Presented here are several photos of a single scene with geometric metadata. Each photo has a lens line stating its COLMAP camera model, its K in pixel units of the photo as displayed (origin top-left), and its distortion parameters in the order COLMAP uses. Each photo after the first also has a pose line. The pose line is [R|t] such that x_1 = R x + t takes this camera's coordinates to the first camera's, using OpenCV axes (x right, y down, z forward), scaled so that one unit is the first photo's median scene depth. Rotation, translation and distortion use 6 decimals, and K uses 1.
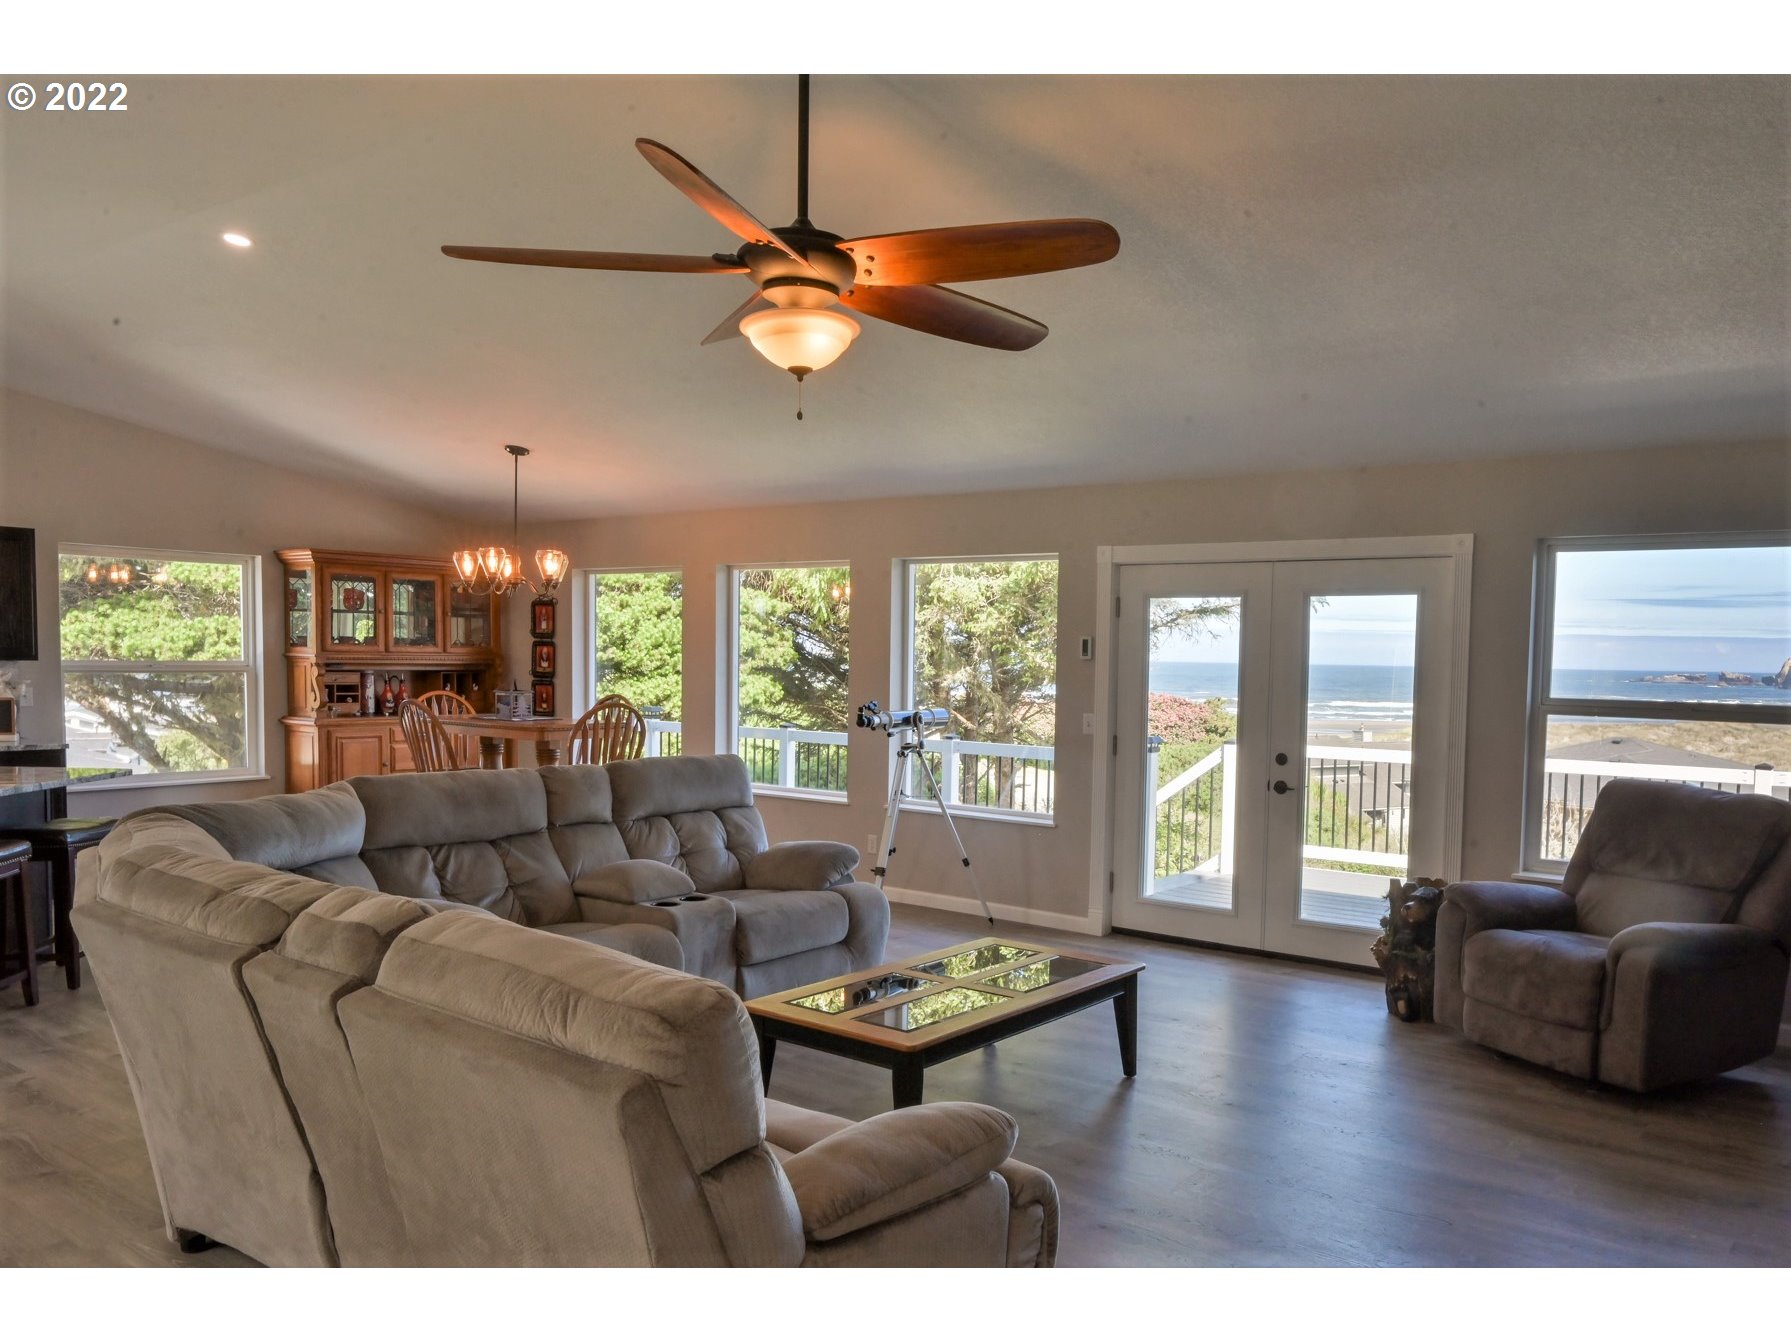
lens RADIAL K [[1262.0, 0, 895.5], [0, 1262.0, 671.5], [0, 0, 1]] dist [0.001567, 0.000846]
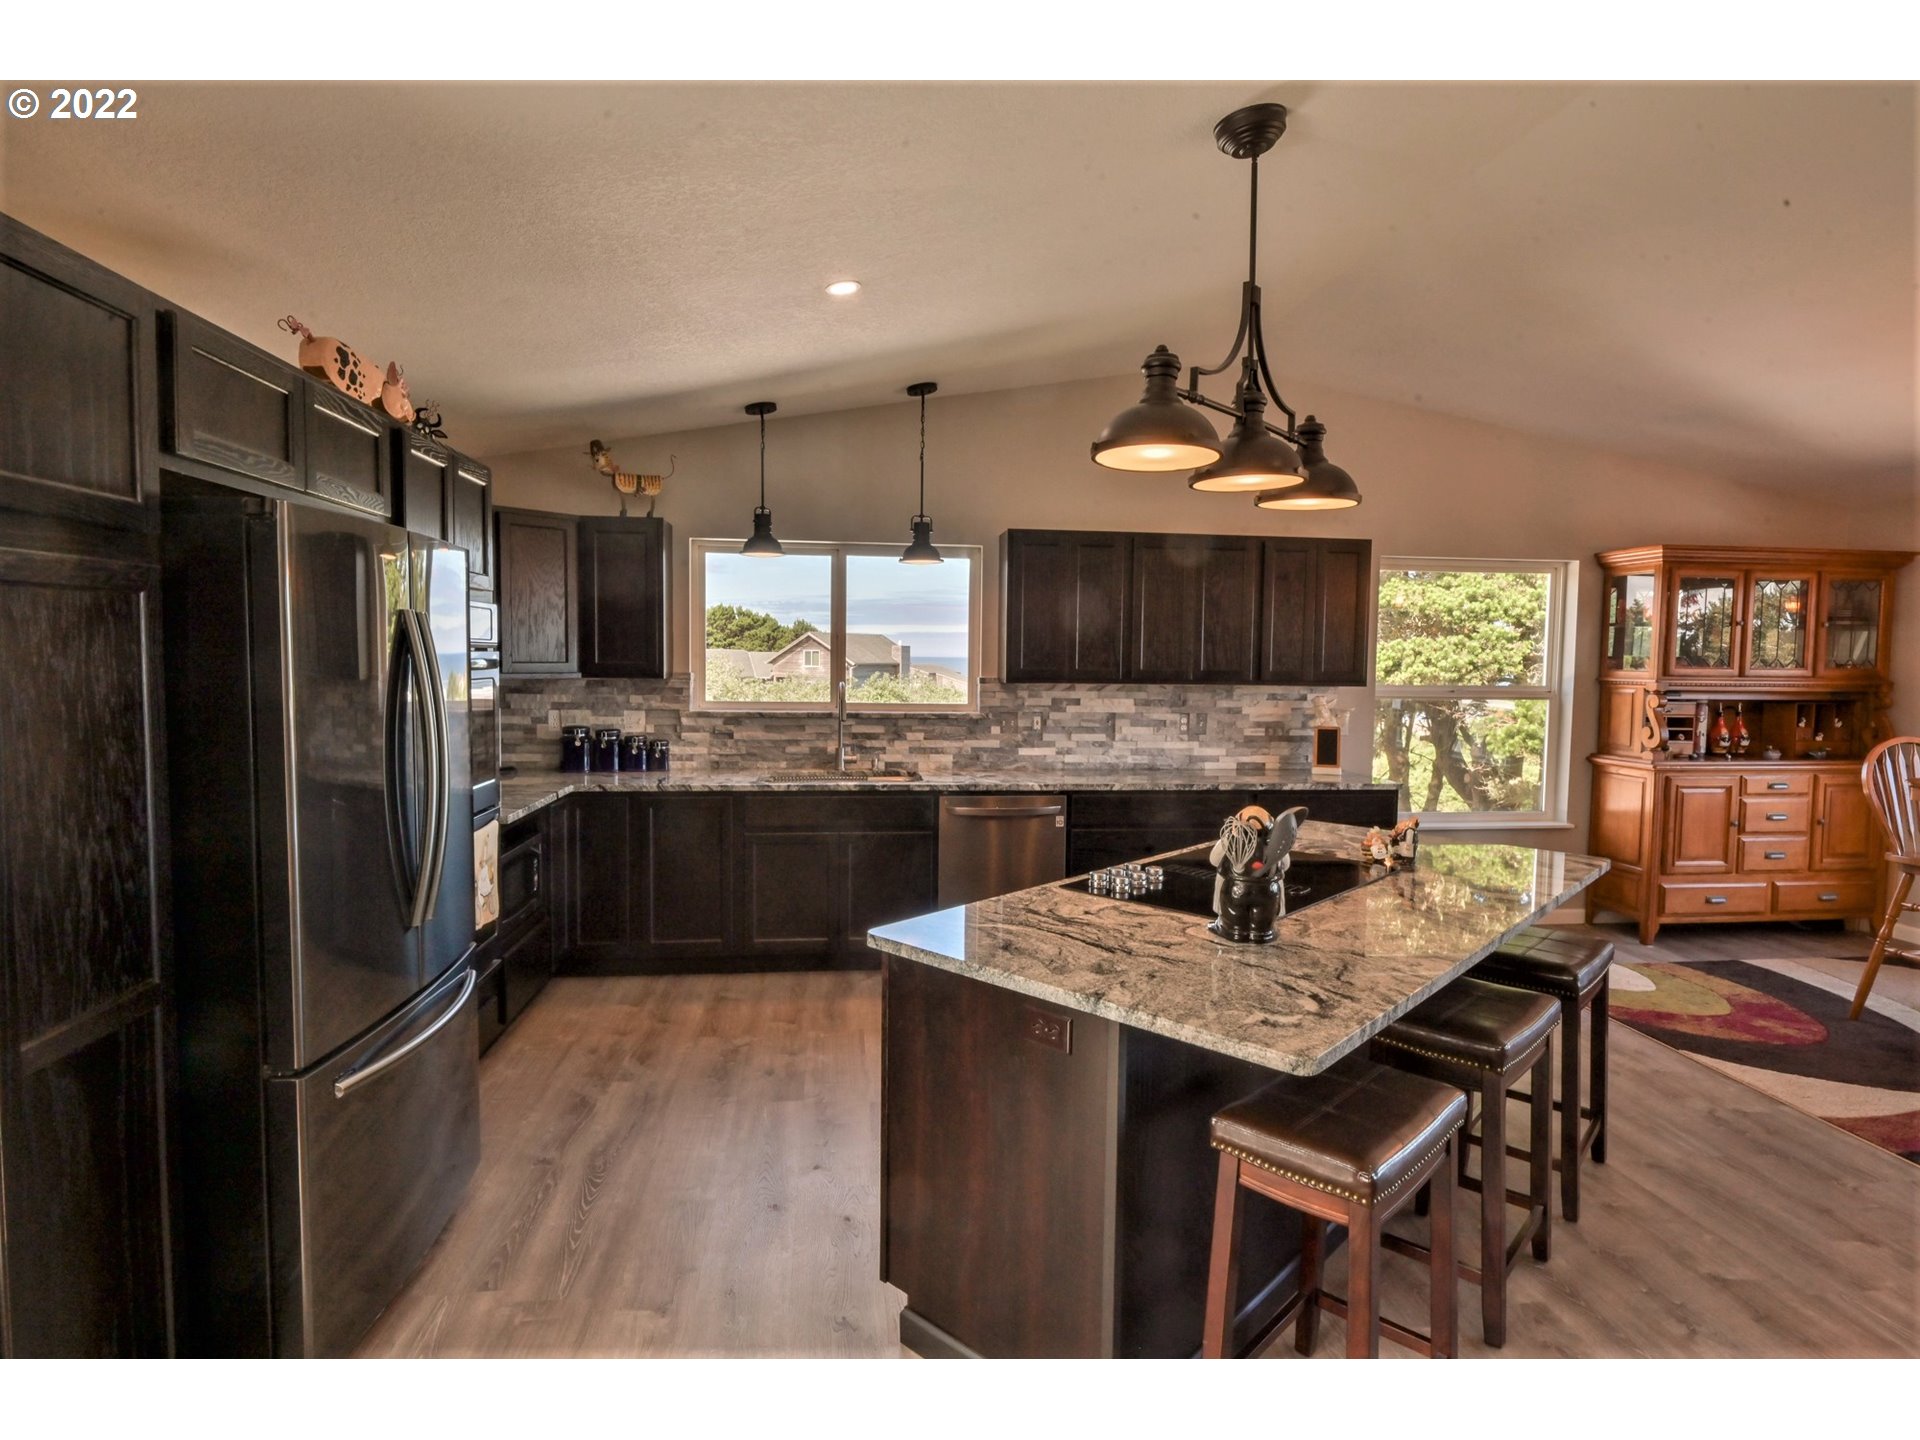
lens RADIAL K [[1105.9, 0, 963.8], [0, 1105.9, 681.8], [0, 0, 1]] dist [-0.000341, -0.000584]
pose [[0.678706, 0.007232, -0.734375, -0.234965], [-0.010078, 0.999949, 0.000533, -0.008054], [0.734341, 0.007039, 0.678744, 0.206007]]
